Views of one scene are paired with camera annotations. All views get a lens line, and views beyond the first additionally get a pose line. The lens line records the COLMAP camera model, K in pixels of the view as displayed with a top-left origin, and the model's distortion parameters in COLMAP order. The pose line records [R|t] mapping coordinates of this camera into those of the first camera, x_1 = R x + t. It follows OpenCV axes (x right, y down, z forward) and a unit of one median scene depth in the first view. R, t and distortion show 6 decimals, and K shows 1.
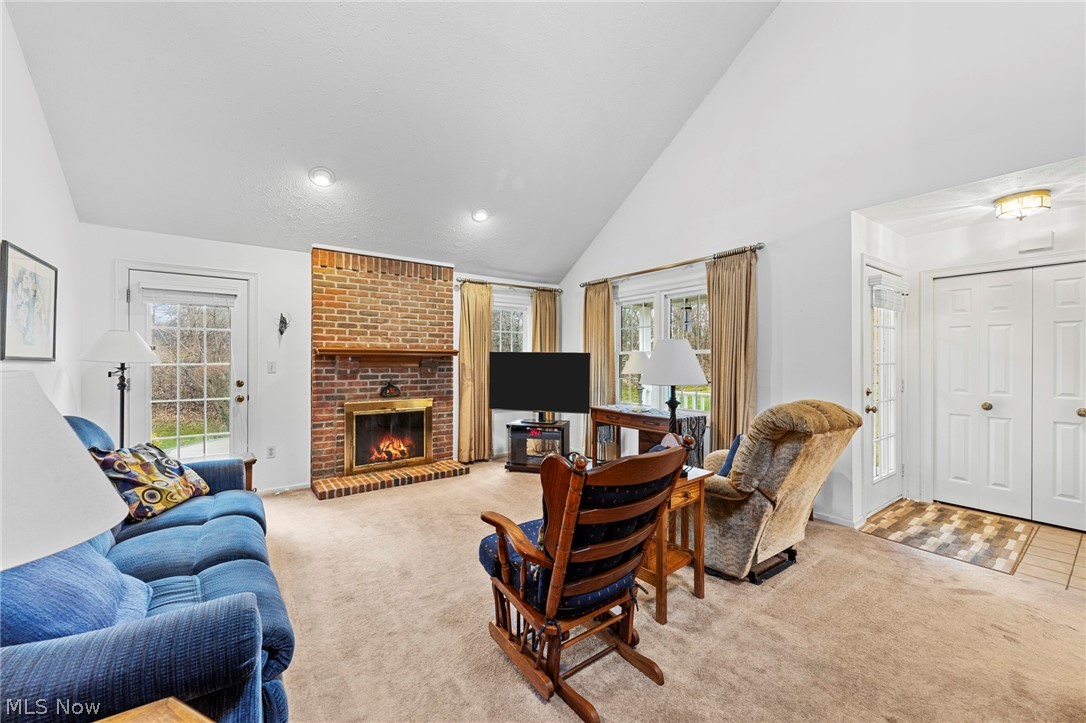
lens RADIAL K [[417.6, 0, 532.8], [0, 417.6, 359.6], [0, 0, 1]] dist [0.013279, 0.000135]
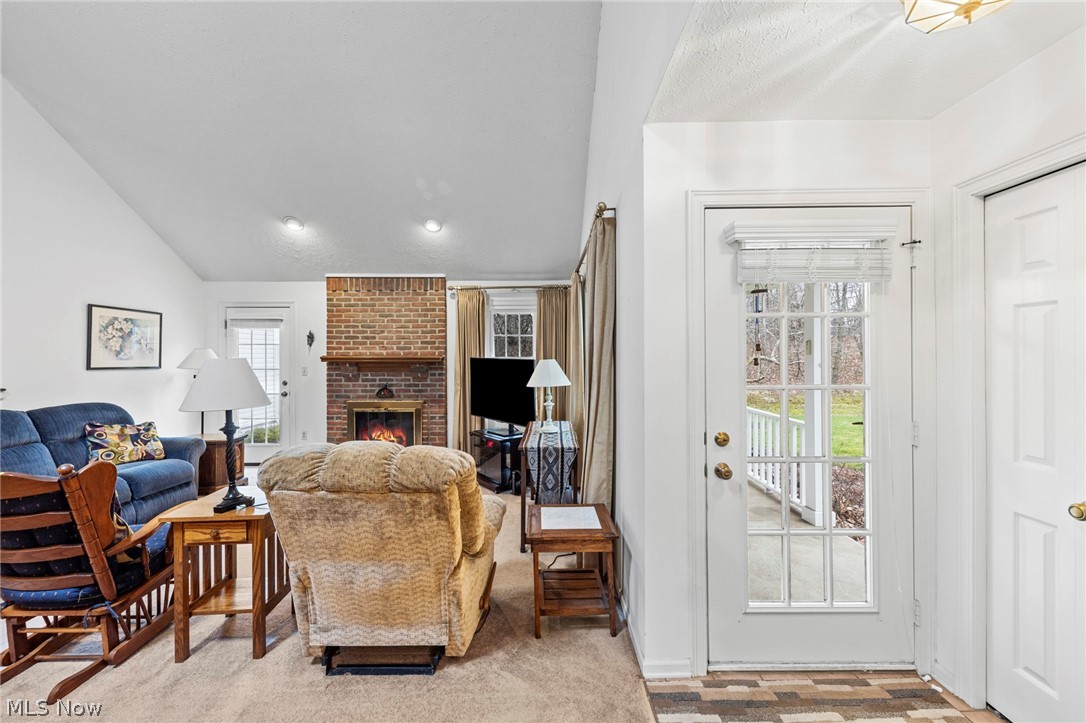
lens RADIAL K [[417.6, 0, 545.7], [0, 417.6, 355.4], [0, 0, 1]] dist [0.013279, 0.000135]
pose [[0.818328, -0.004279, -0.574735, 0.699757], [0.003951, 0.999991, -0.001820, -0.024129], [0.574737, -0.000781, 0.818338, 0.322258]]
